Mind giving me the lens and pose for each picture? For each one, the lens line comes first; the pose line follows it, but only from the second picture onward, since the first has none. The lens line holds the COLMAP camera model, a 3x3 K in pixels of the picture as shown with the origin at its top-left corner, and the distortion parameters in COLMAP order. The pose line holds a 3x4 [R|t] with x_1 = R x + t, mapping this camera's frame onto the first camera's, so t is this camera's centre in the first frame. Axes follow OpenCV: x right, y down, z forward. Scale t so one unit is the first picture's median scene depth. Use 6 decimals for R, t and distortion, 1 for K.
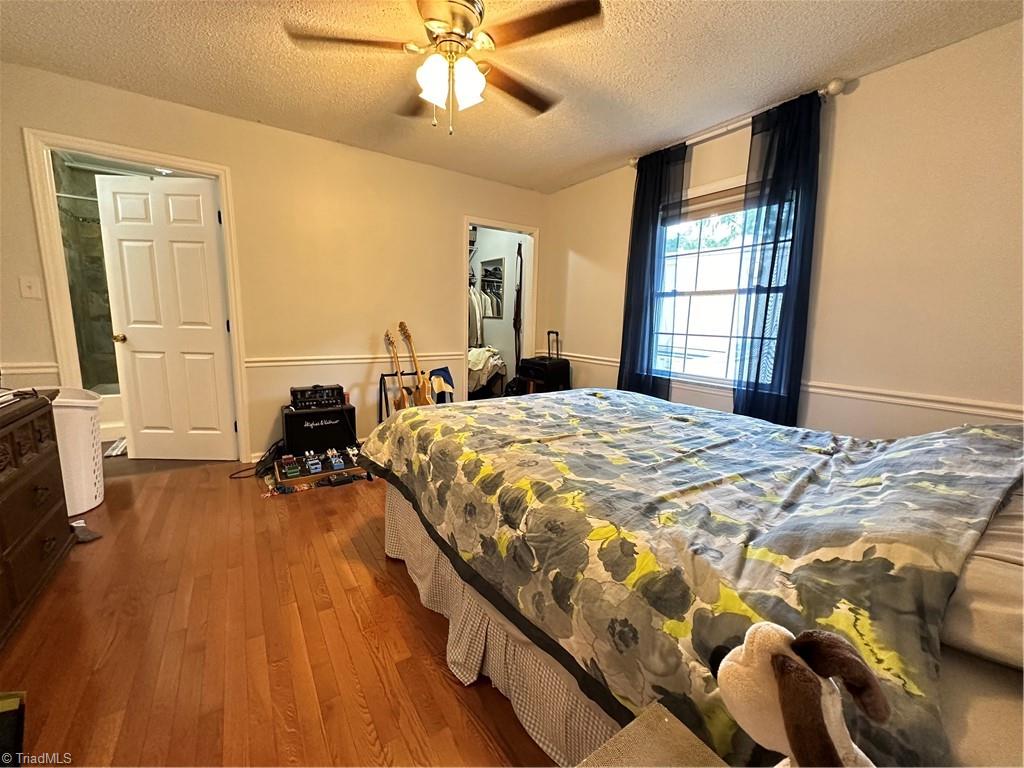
lens RADIAL K [[408.4, 0, 513.3], [0, 408.4, 384.7], [0, 0, 1]] dist [0.000703, 0.000254]
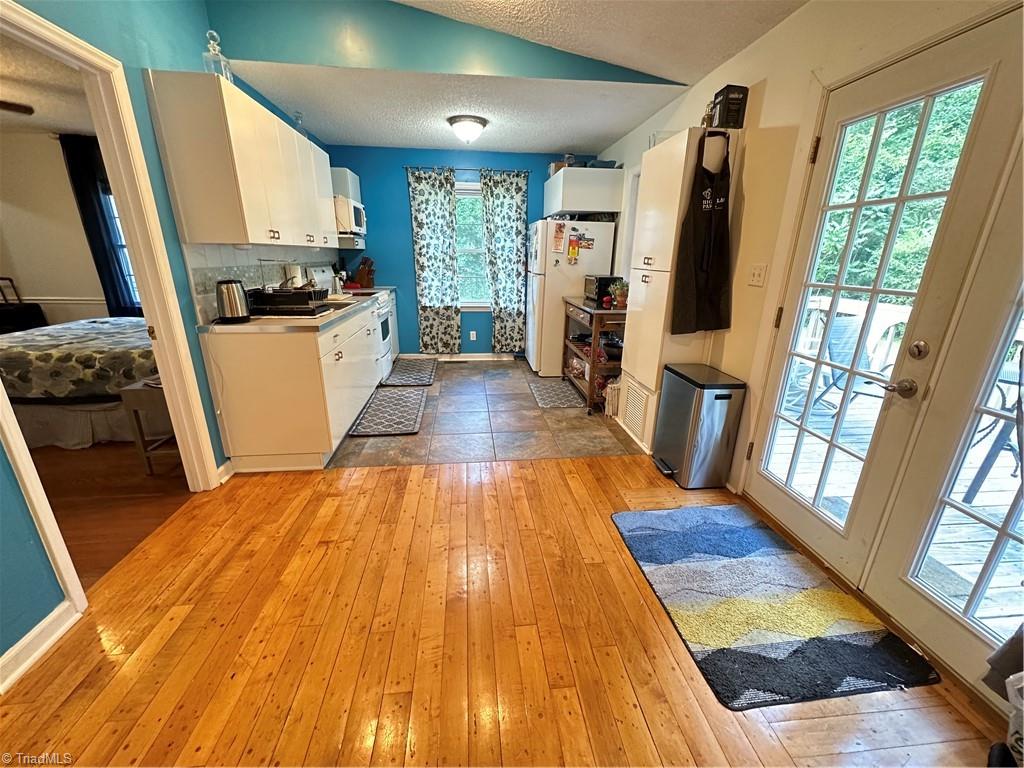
lens RADIAL K [[408.4, 0, 513.3], [0, 408.4, 384.7], [0, 0, 1]] dist [0.000703, 0.000254]
pose [[0.468170, -0.285855, 0.836124, -0.358497], [0.134894, 0.958258, 0.252080, 0.065049], [-0.873281, -0.005228, 0.487188, -0.969024]]
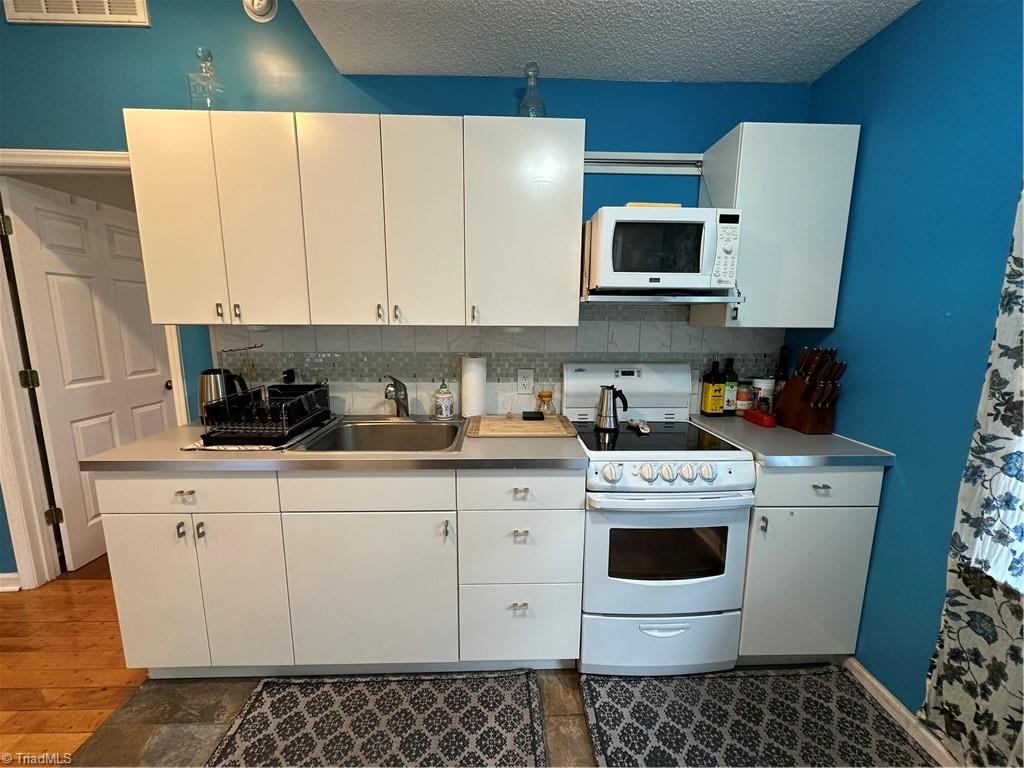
lens RADIAL K [[408.4, 0, 513.3], [0, 408.4, 384.7], [0, 0, 1]] dist [0.000703, 0.000254]
pose [[0.843446, 0.069579, -0.532688, 0.827107], [-0.072771, 0.997235, 0.015033, -0.021135], [0.532262, 0.026085, 0.846178, -0.372529]]
